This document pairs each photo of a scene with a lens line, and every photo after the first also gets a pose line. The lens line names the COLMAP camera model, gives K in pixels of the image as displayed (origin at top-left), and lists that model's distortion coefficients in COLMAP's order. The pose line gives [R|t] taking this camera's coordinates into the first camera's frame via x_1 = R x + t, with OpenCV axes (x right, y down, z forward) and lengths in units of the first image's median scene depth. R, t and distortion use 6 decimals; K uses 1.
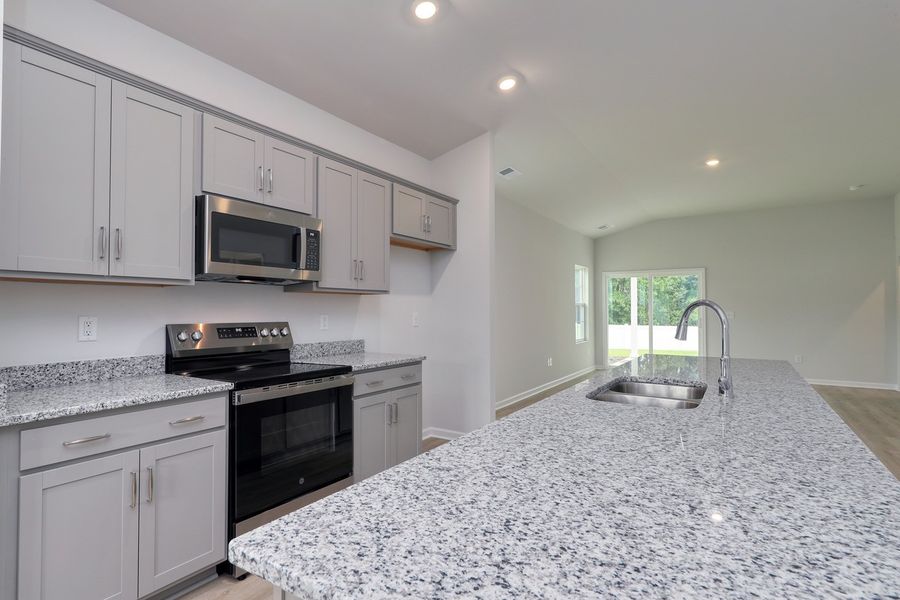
lens RADIAL K [[430.4, 0, 449.5], [0, 430.4, 297.2], [0, 0, 1]] dist [-0.000662, 0.000840]
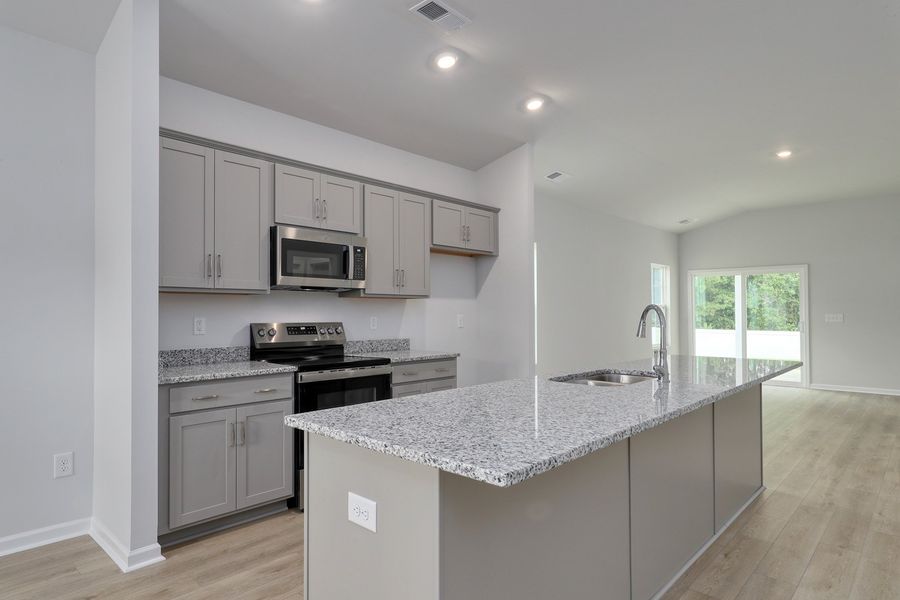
lens RADIAL K [[460.1, 0, 453.9], [0, 460.1, 303.6], [0, 0, 1]] dist [0.002417, 0.000222]
pose [[0.988079, -0.002546, -0.153929, 0.147577], [0.004302, 0.999929, 0.011075, -0.008913], [0.153890, -0.011605, 0.988020, -0.250258]]
